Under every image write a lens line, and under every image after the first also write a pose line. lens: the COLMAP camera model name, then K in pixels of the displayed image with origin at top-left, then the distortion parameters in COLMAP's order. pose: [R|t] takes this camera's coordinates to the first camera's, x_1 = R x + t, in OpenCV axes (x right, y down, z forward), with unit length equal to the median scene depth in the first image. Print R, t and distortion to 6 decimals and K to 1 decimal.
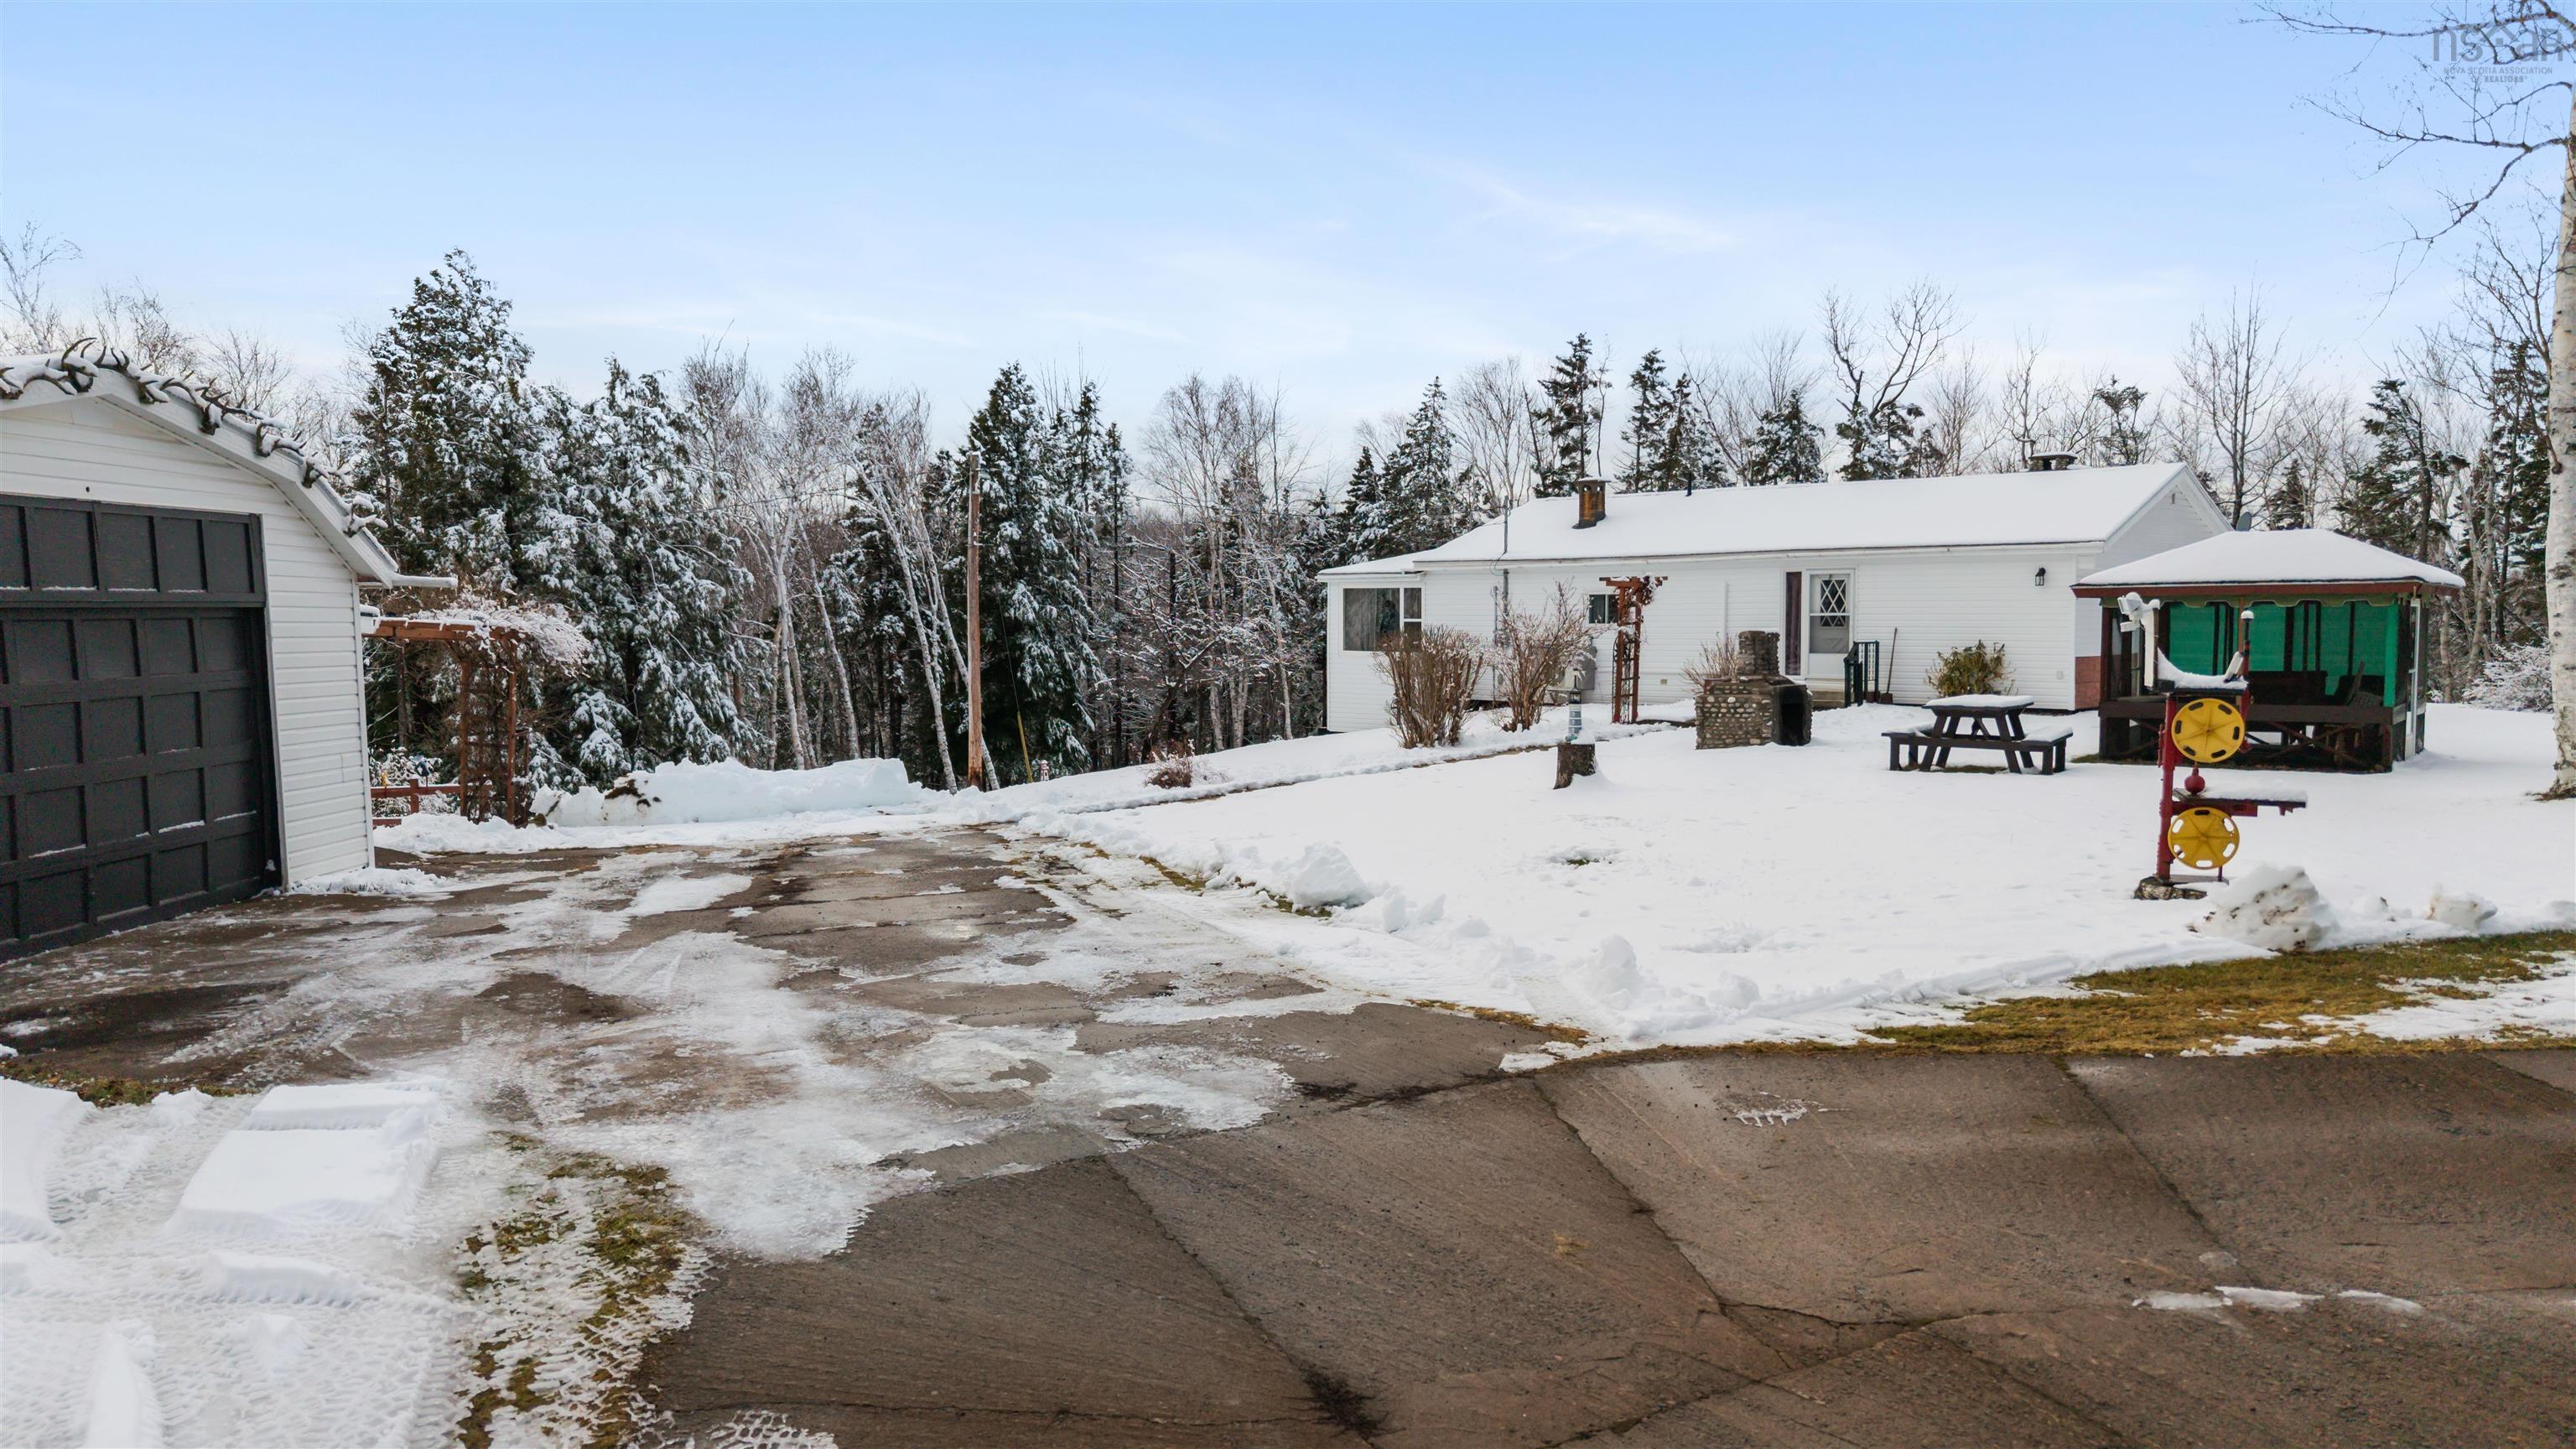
lens RADIAL K [[1855.6, 0, 1288.0], [0, 1855.6, 724.5], [0, 0, 1]] dist [-0.105726, -0.000526]
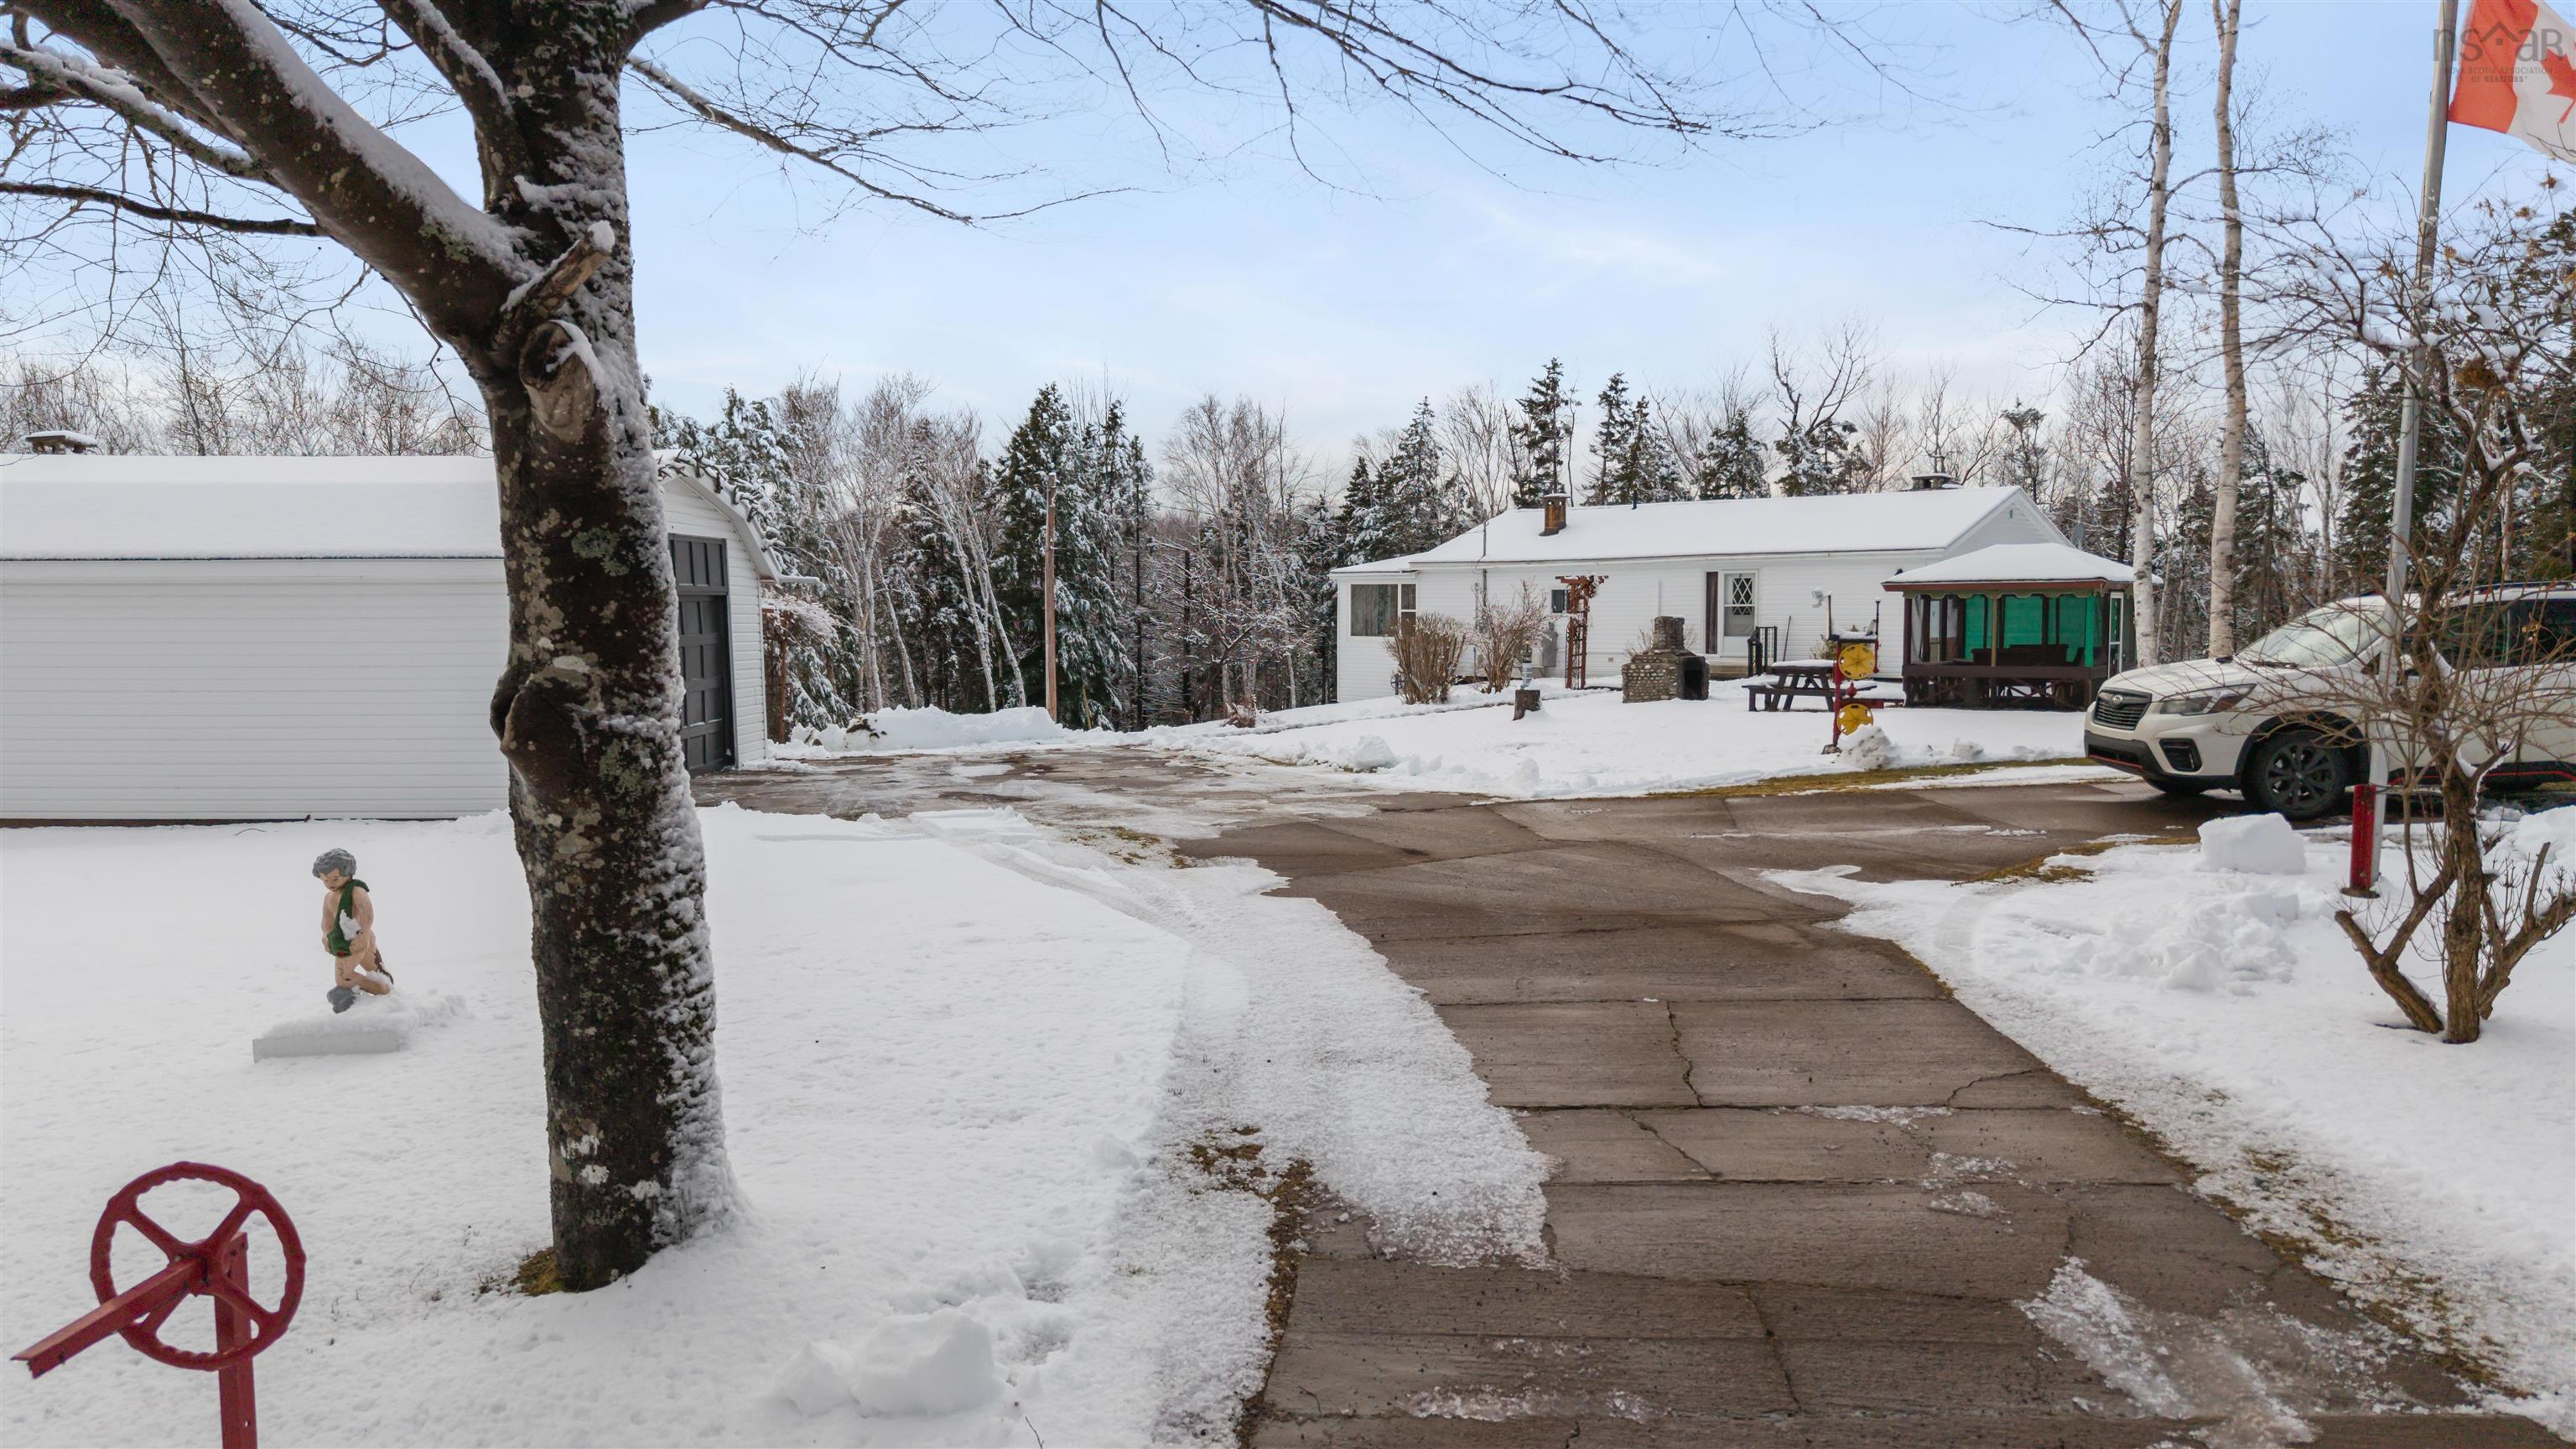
lens RADIAL K [[1855.6, 0, 1288.0], [0, 1855.6, 724.5], [0, 0, 1]] dist [-0.105726, -0.000526]
pose [[0.999966, 0.000344, 0.008199, -0.014014], [-0.000364, 0.999997, 0.002488, 0.010003], [-0.008199, -0.002491, 0.999963, -0.140161]]
